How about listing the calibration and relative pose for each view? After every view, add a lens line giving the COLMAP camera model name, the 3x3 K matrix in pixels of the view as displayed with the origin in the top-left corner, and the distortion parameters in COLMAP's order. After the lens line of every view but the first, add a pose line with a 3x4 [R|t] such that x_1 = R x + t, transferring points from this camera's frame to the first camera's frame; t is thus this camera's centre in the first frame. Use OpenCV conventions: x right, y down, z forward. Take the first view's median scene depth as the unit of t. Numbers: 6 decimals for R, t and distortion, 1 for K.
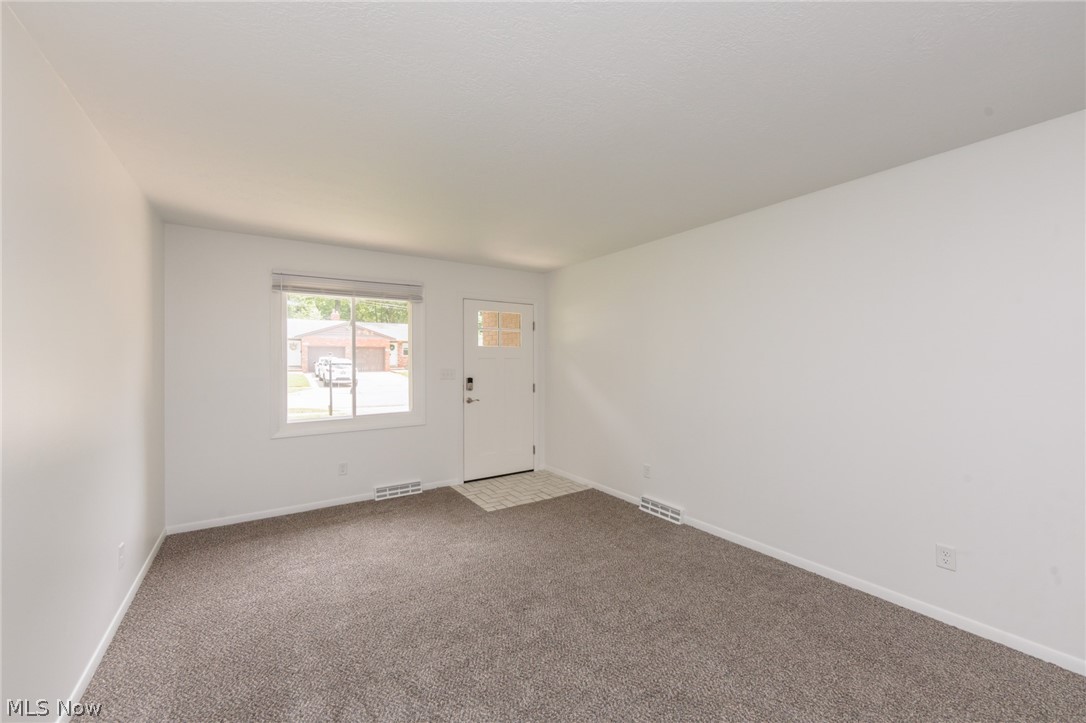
lens RADIAL K [[426.4, 0, 545.2], [0, 426.4, 361.4], [0, 0, 1]] dist [-0.001054, -0.000143]
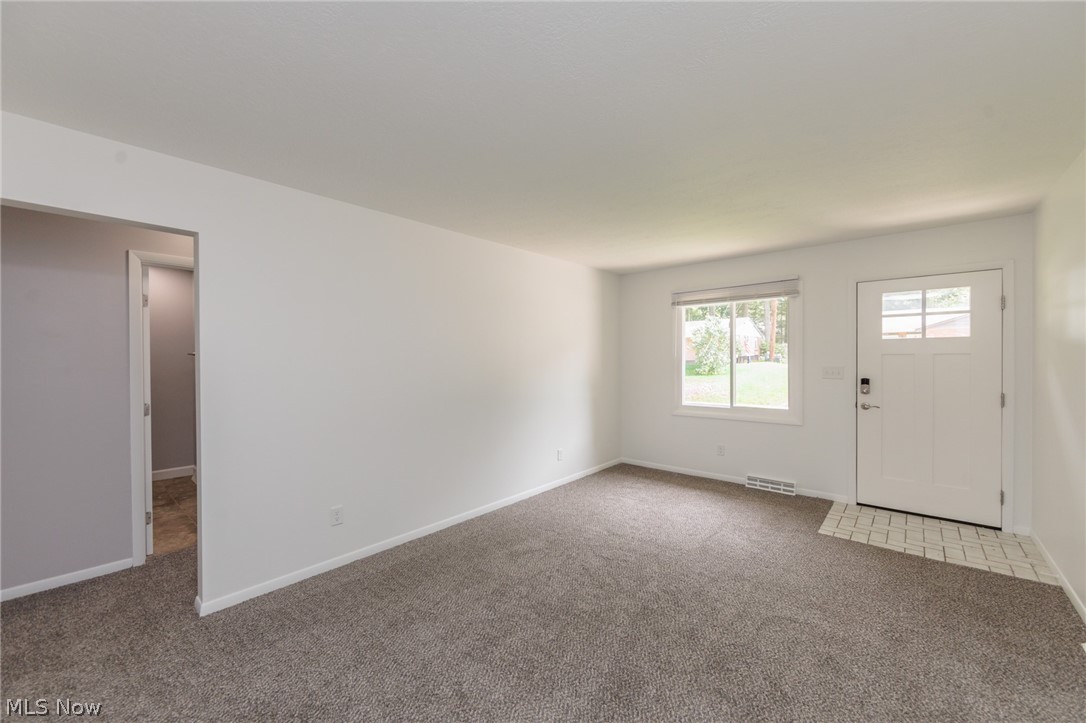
lens RADIAL K [[426.4, 0, 545.2], [0, 426.4, 361.4], [0, 0, 1]] dist [-0.001054, -0.000143]
pose [[0.254564, 0.007925, -0.967023, 0.491553], [0.001426, 0.999962, 0.008571, -0.002542], [0.967055, -0.003561, 0.254543, 0.216017]]
